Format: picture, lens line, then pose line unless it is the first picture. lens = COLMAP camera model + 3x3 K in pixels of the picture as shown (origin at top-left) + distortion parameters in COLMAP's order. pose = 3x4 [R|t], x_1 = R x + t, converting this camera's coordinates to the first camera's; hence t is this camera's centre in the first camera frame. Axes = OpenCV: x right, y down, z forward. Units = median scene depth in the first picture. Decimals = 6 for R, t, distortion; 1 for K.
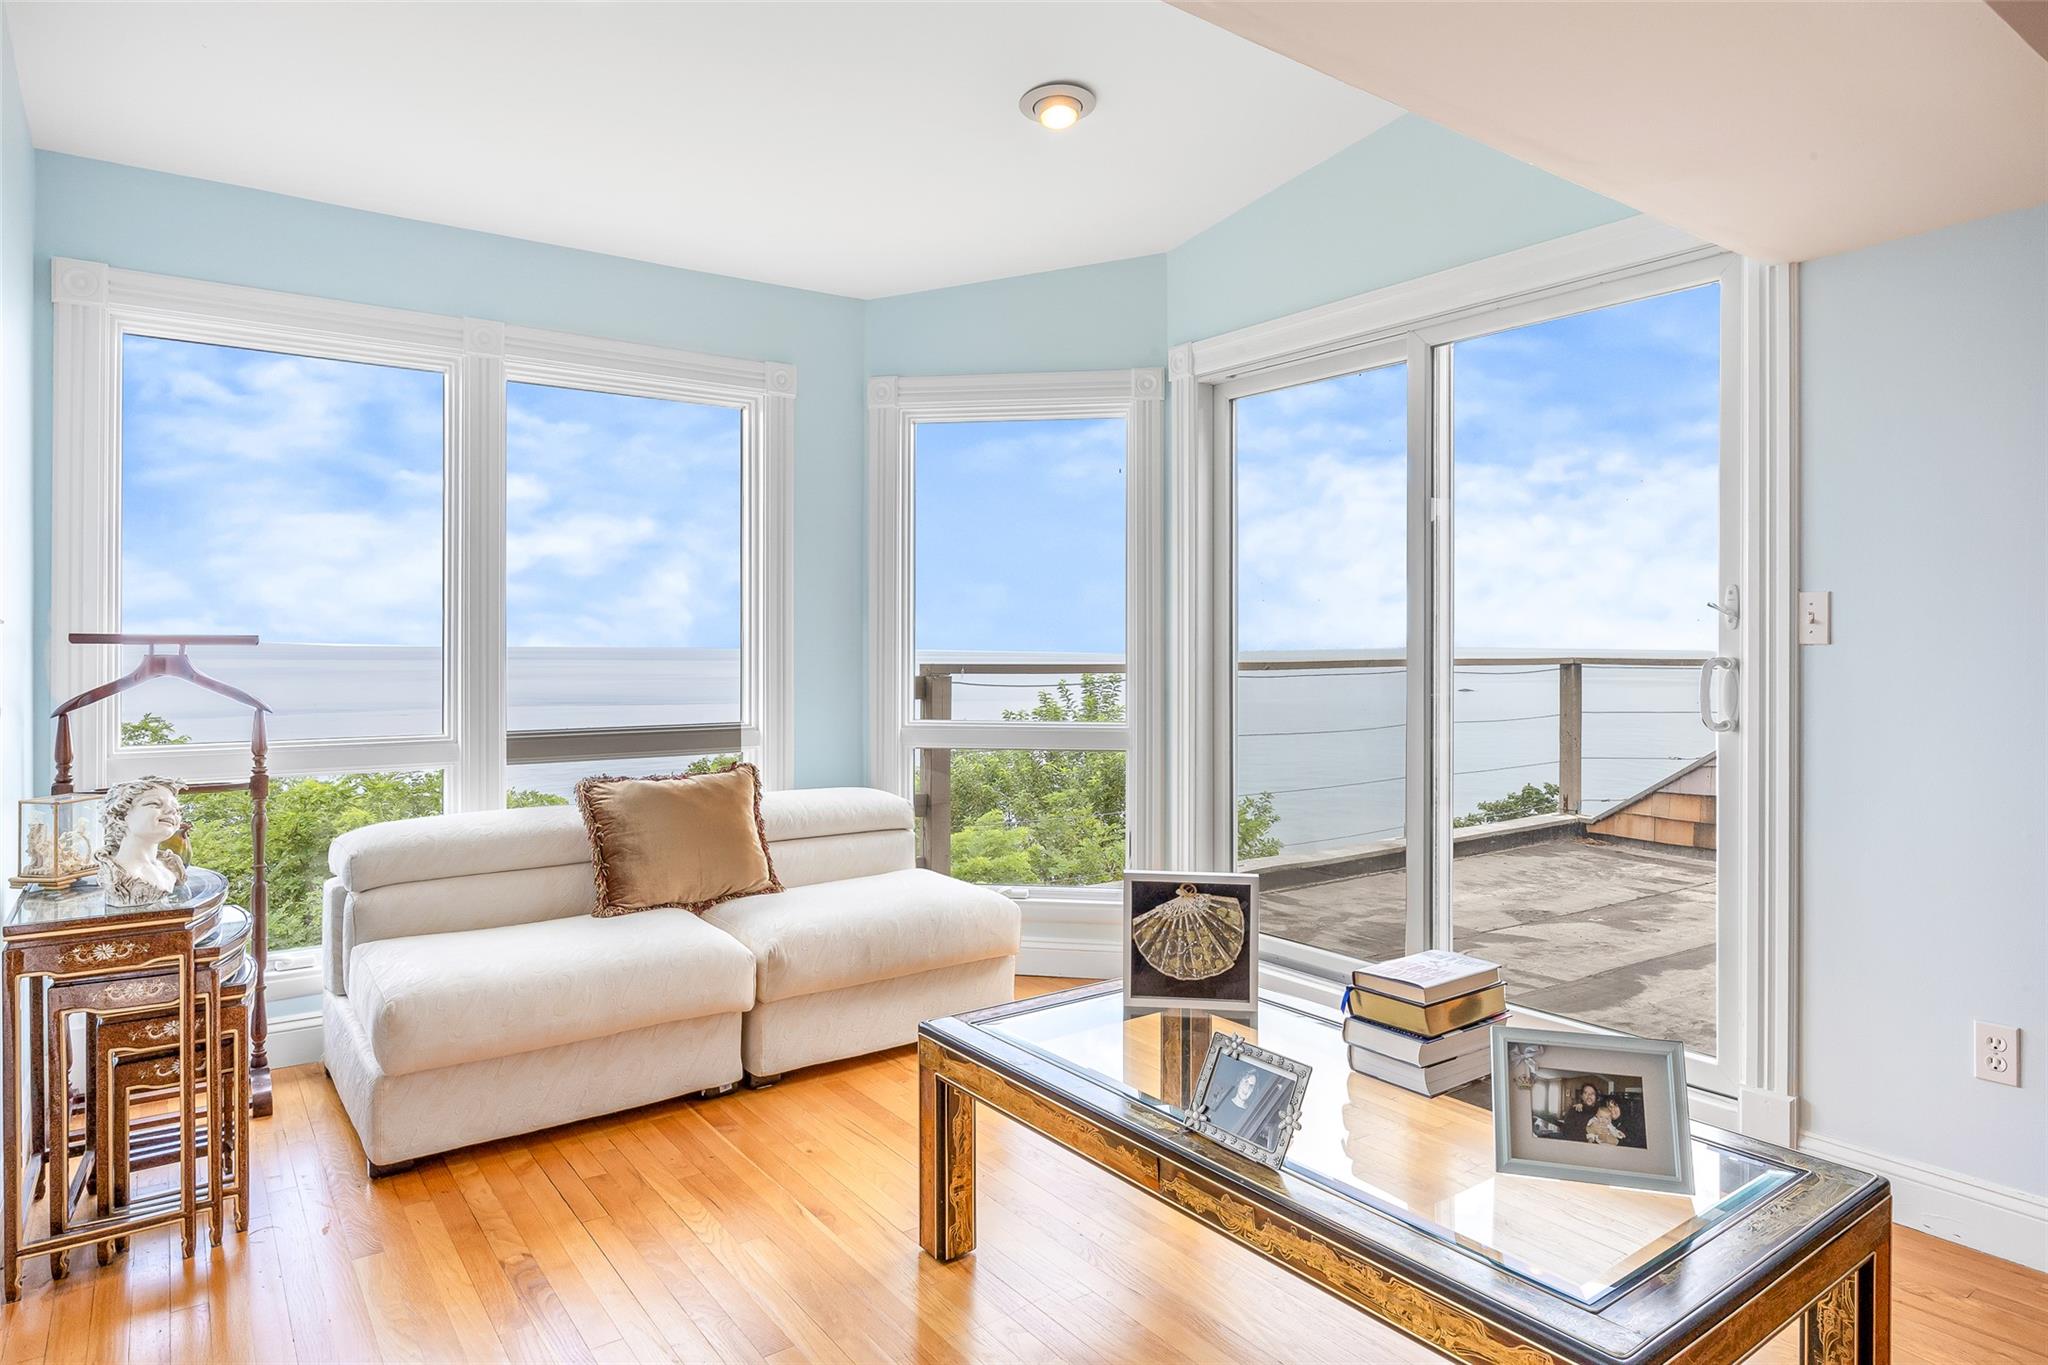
lens RADIAL K [[1199.9, 0, 1022.2], [0, 1199.9, 645.8], [0, 0, 1]] dist [0.000576, -0.001902]
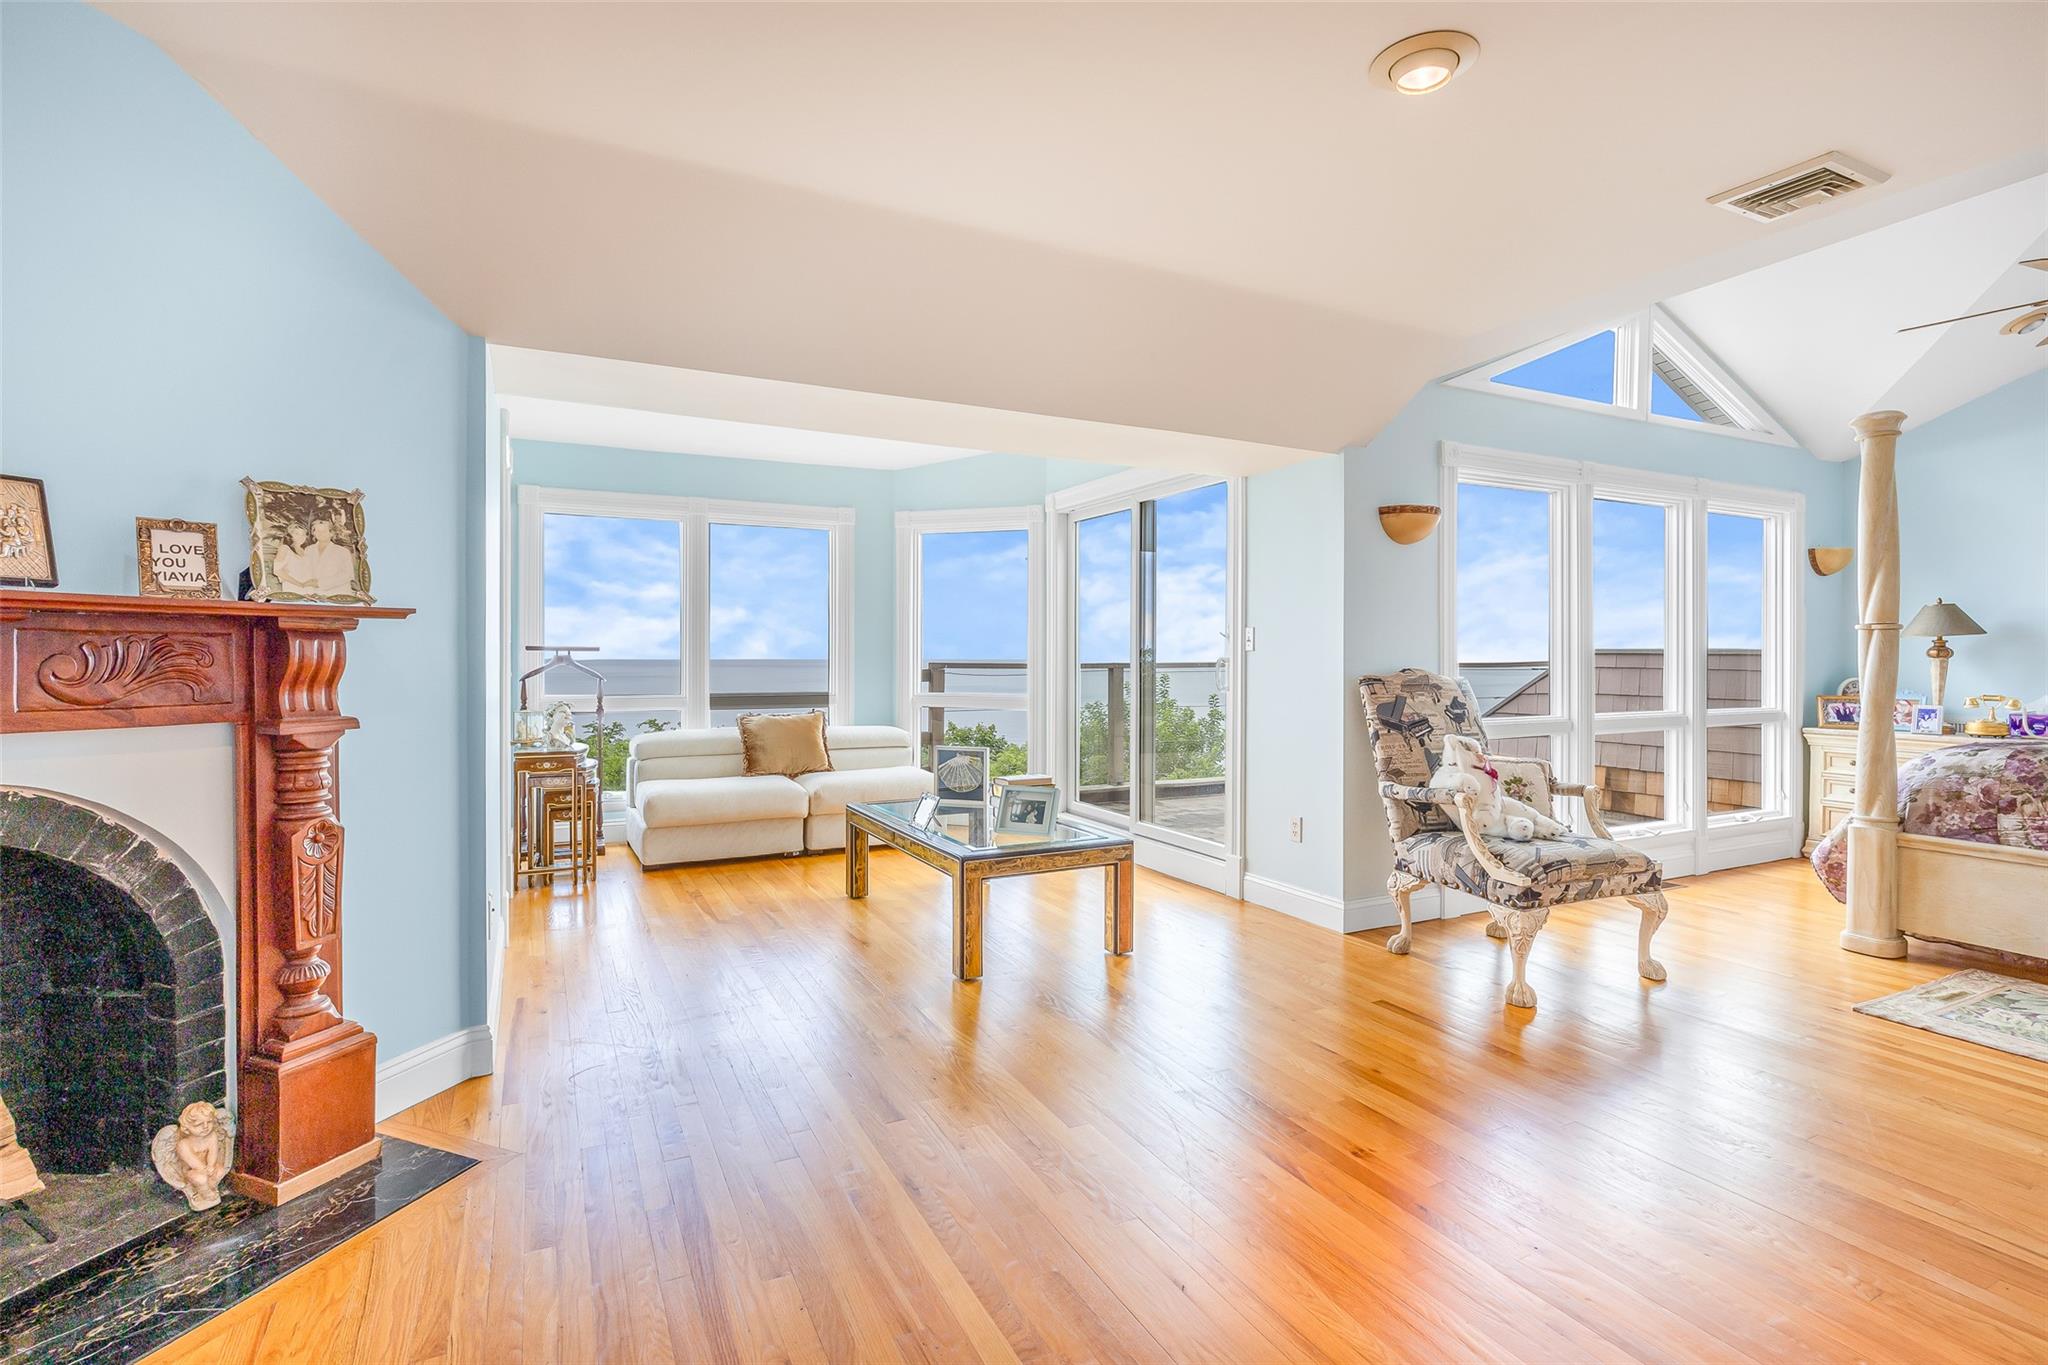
lens RADIAL K [[973.5, 0, 1026.4], [0, 973.5, 660.6], [0, 0, 1]] dist [-0.001190, -0.000046]
pose [[0.988389, 0.002720, -0.151923, 0.427284], [-0.002116, 0.999989, 0.004139, 0.007641], [0.151933, -0.003769, 0.988384, -0.675760]]
